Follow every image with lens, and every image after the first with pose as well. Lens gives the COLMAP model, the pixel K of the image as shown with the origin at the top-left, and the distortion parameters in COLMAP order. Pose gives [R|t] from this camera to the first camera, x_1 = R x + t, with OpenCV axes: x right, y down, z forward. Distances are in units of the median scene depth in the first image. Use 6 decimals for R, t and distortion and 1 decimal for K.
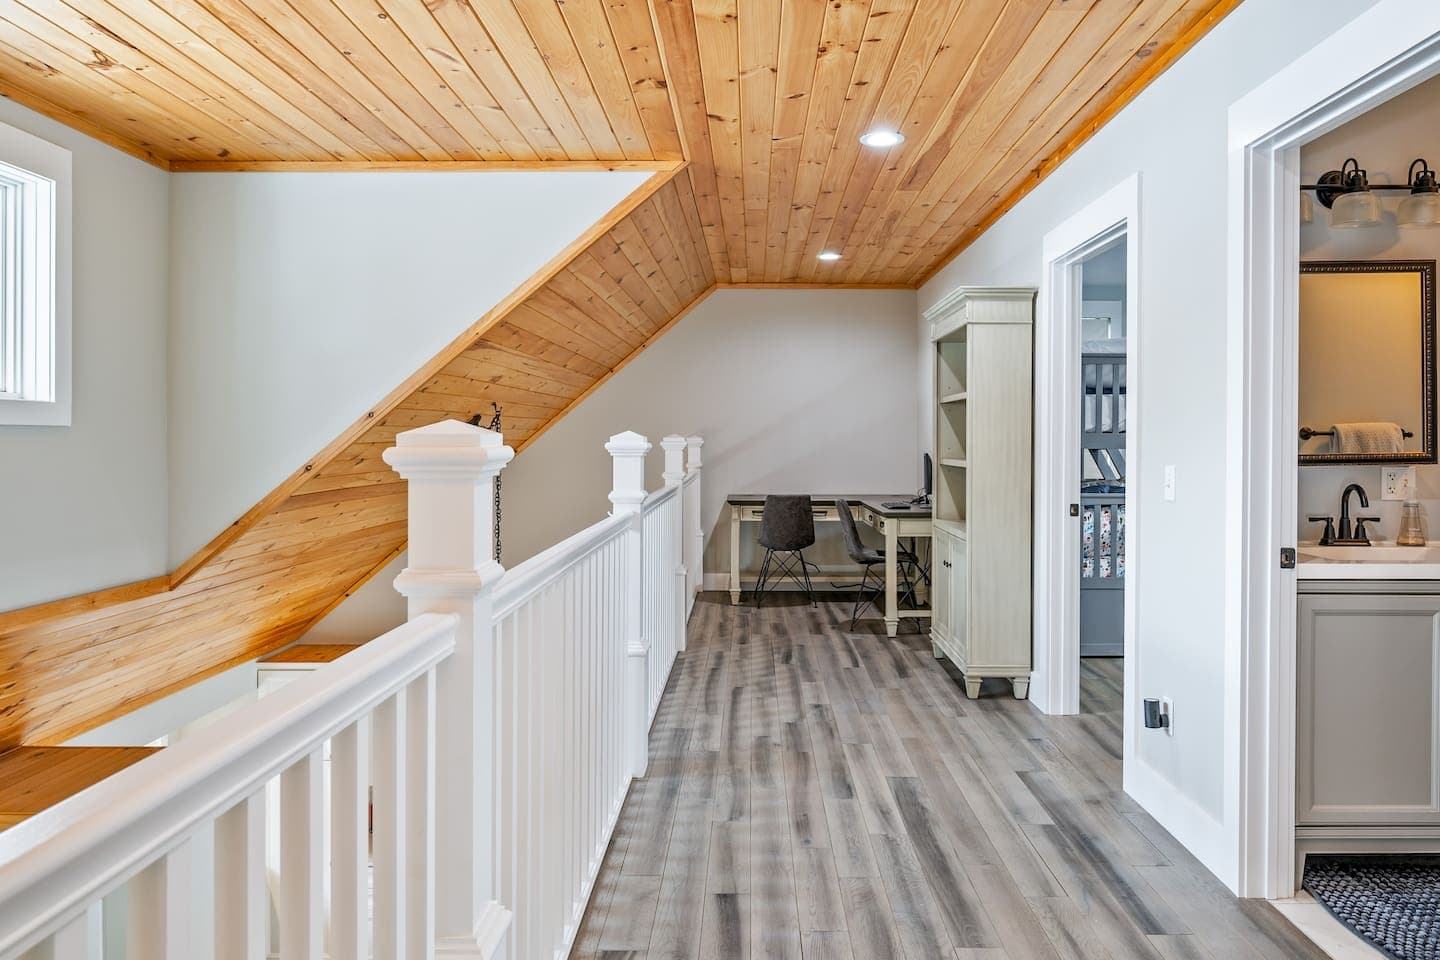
lens RADIAL K [[800.3, 0, 750.8], [0, 800.3, 443.0], [0, 0, 1]] dist [-0.002387, -0.001118]
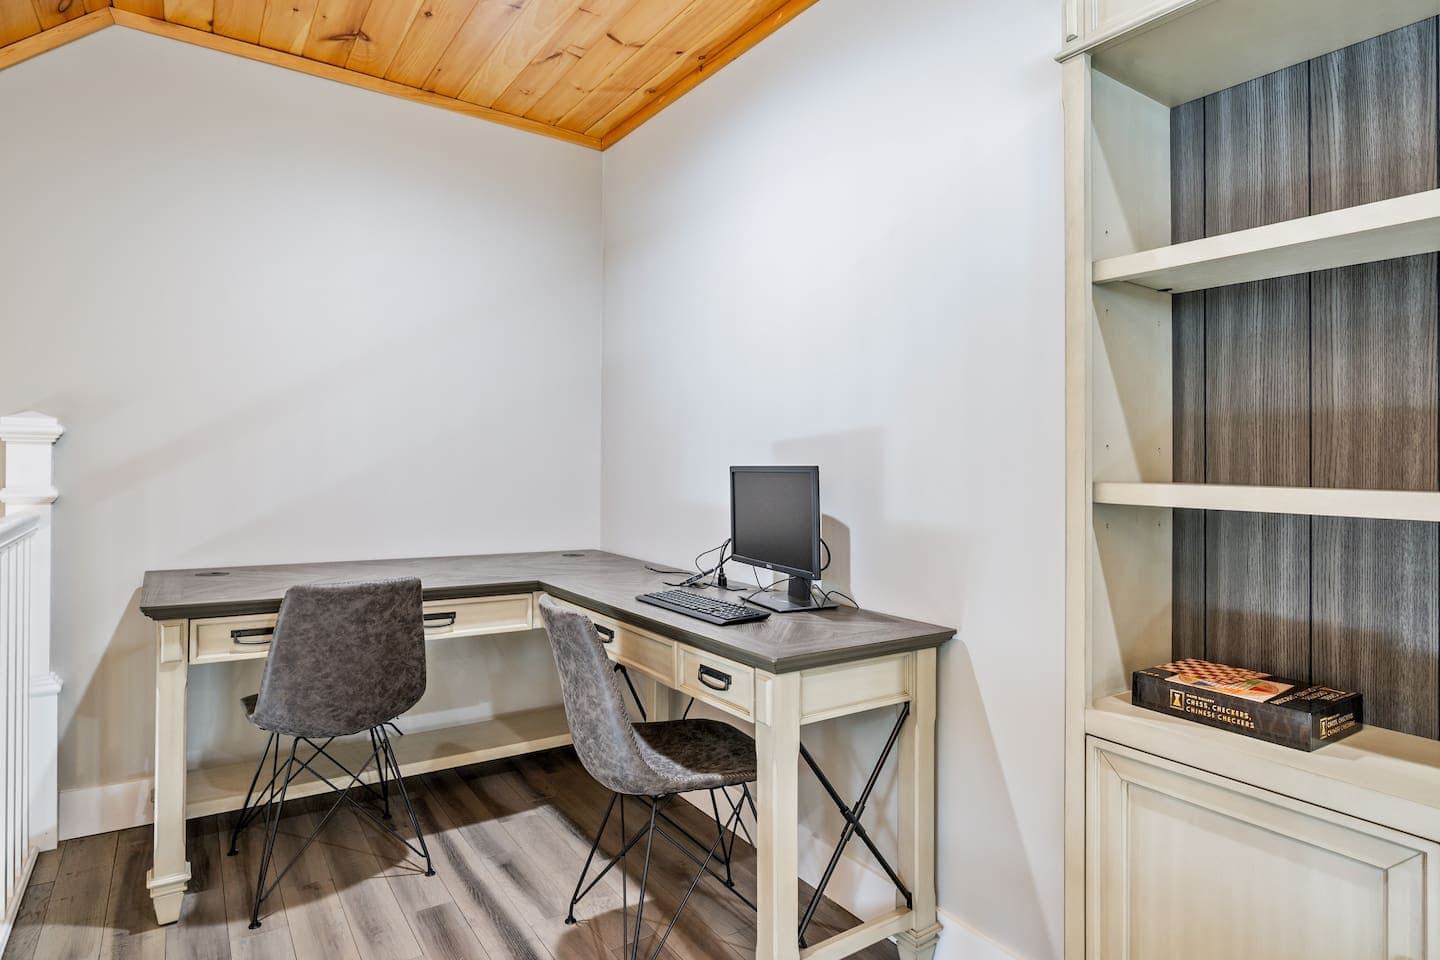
lens RADIAL K [[800.3, 0, 750.8], [0, 800.3, 443.0], [0, 0, 1]] dist [-0.002387, -0.001118]
pose [[0.819410, 0.014526, 0.573024, -0.013265], [-0.013460, 0.999891, -0.006099, 0.003236], [-0.573050, -0.002715, 0.819516, 0.589930]]
